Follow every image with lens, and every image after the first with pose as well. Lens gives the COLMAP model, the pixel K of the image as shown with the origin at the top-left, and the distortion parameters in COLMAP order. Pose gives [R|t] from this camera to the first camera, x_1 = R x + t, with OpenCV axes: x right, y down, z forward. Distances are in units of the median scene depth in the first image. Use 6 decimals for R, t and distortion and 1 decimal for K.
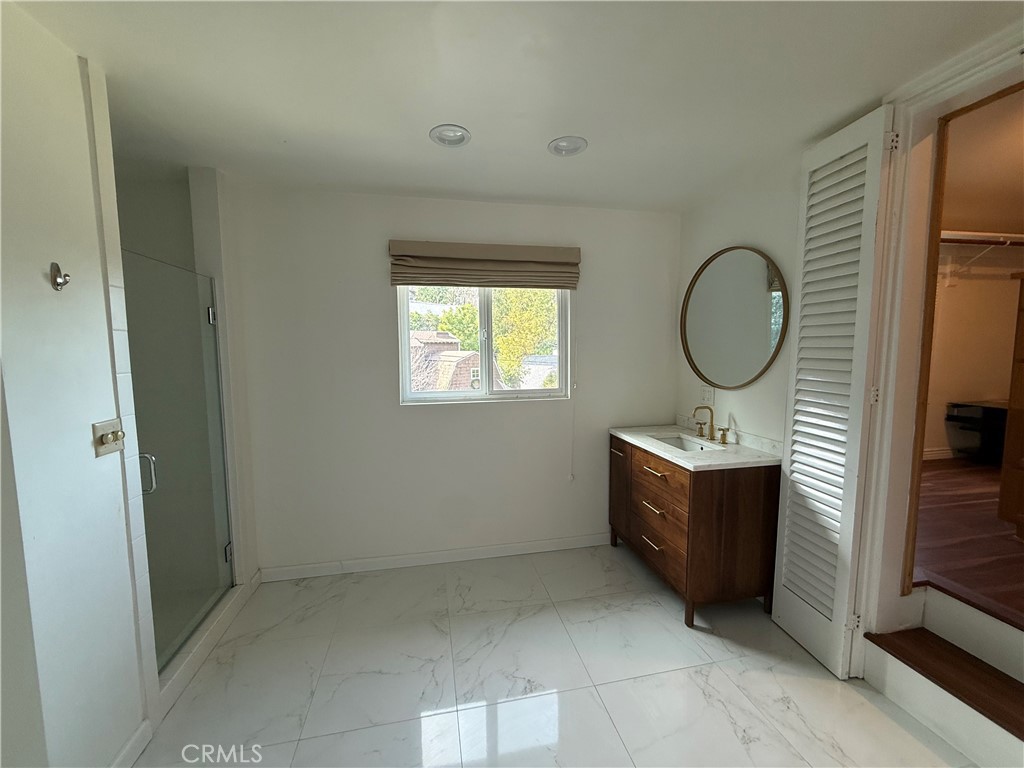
lens RADIAL K [[409.7, 0, 511.9], [0, 409.7, 387.6], [0, 0, 1]] dist [-0.001734, -0.000385]
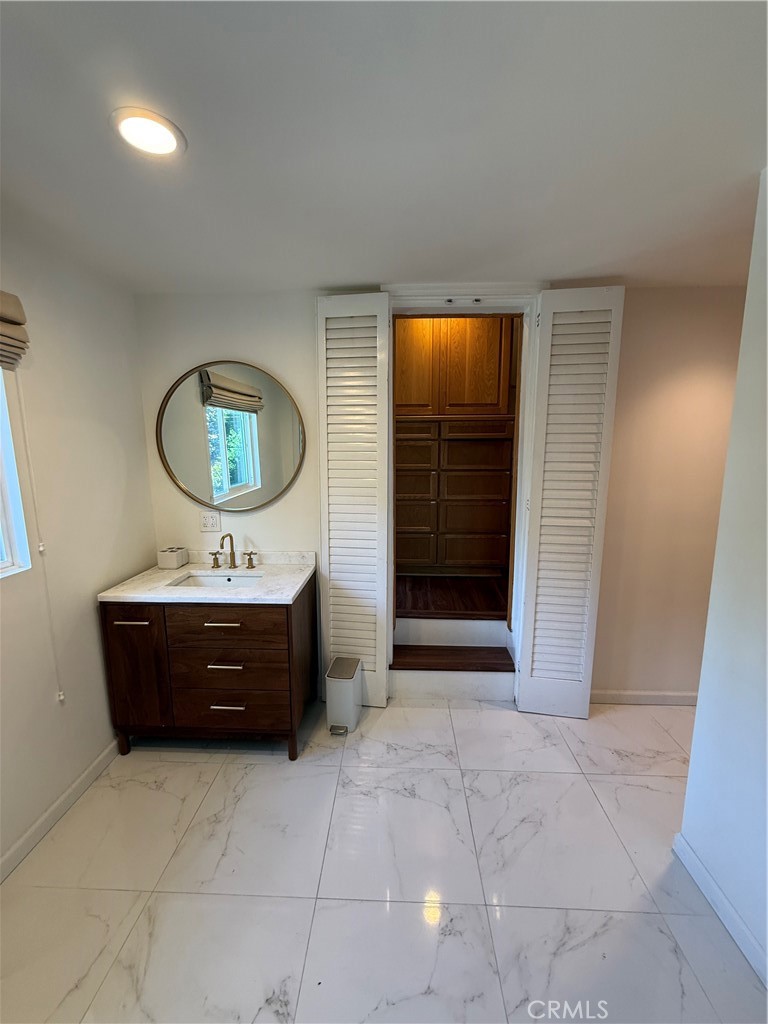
lens RADIAL K [[409.7, 0, 383.2], [0, 409.7, 509.5], [0, 0, 1]] dist [-0.001734, -0.000385]
pose [[0.220159, -0.137630, 0.965706, -0.340559], [0.087316, 0.988803, 0.121016, -0.092239], [-0.971548, 0.057678, 0.229711, 0.484384]]
